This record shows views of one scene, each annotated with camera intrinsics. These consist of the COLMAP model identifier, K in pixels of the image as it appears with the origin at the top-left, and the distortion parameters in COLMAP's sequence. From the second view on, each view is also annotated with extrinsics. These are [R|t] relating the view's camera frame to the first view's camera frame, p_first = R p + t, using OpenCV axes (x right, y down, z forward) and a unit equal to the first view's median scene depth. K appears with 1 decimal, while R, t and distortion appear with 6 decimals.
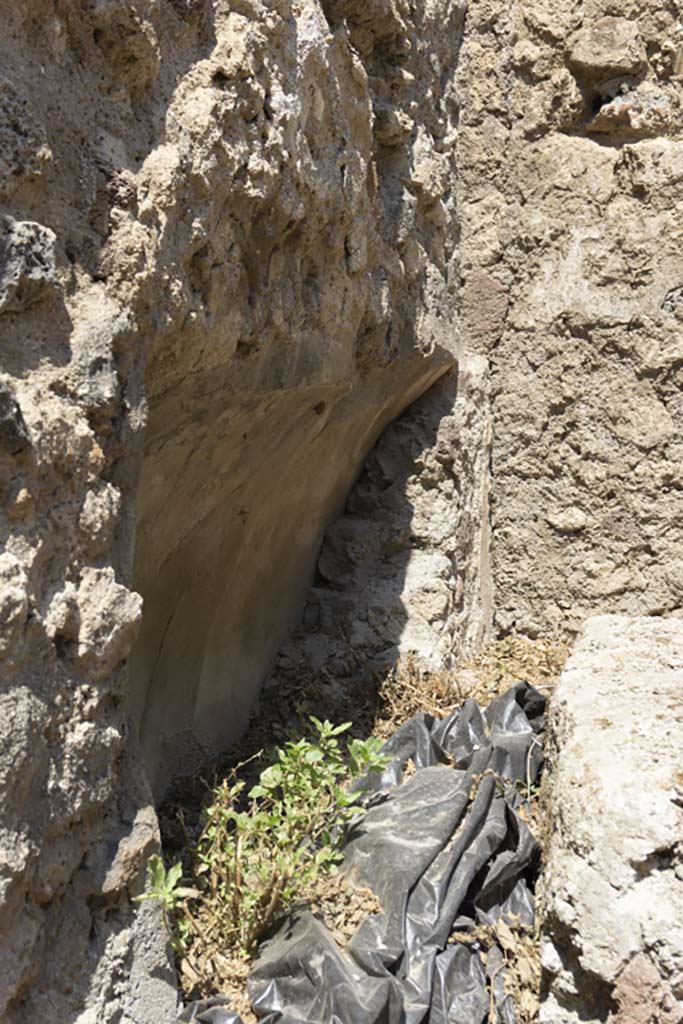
lens RADIAL K [[1175.6, 0, 341.5], [0, 1175.6, 512.0], [0, 0, 1]] dist [-0.012837, -0.006598]
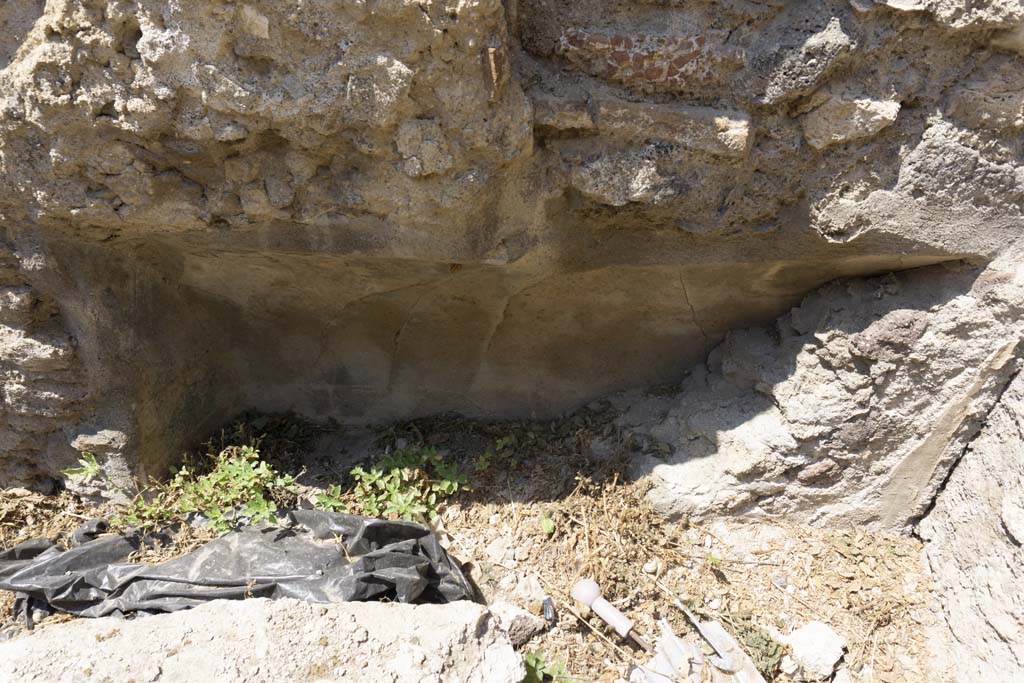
lens RADIAL K [[701.1, 0, 512.0], [0, 701.1, 341.5], [0, 0, 1]] dist [-0.007406, -0.002379]
pose [[0.285976, 0.626574, -0.724999, 0.419846], [-0.137895, 0.775631, 0.615940, -0.364085], [0.948263, -0.076170, 0.308213, 0.699970]]
